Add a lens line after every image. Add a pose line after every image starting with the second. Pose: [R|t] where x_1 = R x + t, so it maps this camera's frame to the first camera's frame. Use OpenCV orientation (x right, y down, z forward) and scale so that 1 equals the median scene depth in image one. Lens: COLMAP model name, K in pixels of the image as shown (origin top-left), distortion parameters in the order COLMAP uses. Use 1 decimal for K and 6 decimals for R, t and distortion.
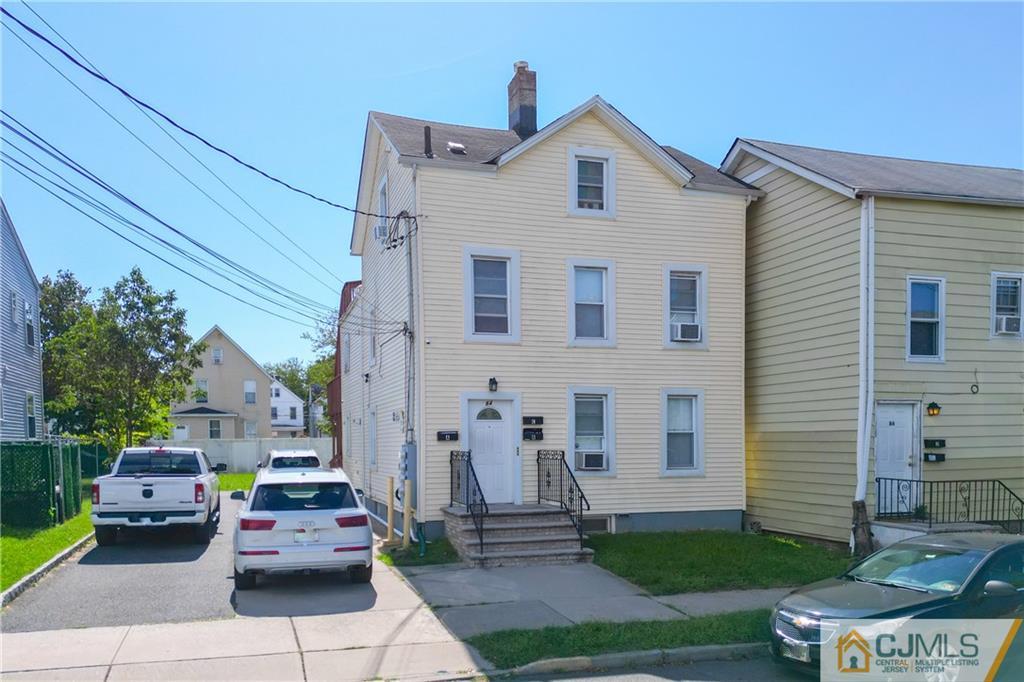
lens RADIAL K [[821.9, 0, 510.7], [0, 821.9, 490.0], [0, 0, 1]] dist [0.032051, -0.000854]
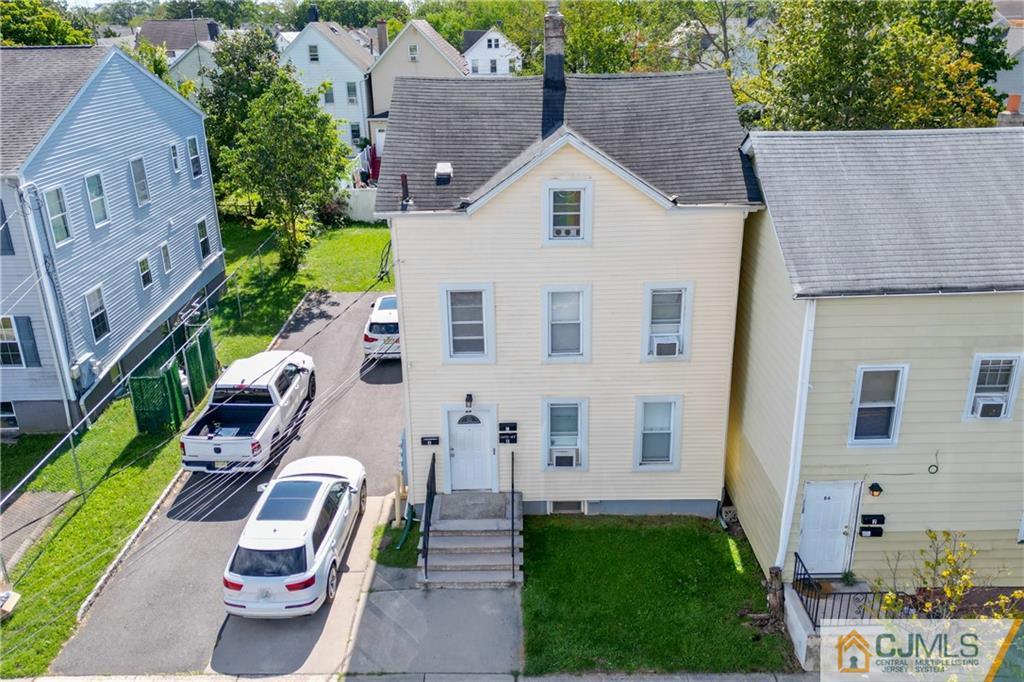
lens RADIAL K [[838.2, 0, 512.0], [0, 838.2, 341.0], [0, 0, 1]] dist [0.028899, 0.002116]
pose [[0.950931, 0.099451, -0.292984, 0.350363], [-0.002806, 0.949666, 0.313251, -0.545131], [0.309390, -0.297058, 0.903346, 0.004160]]
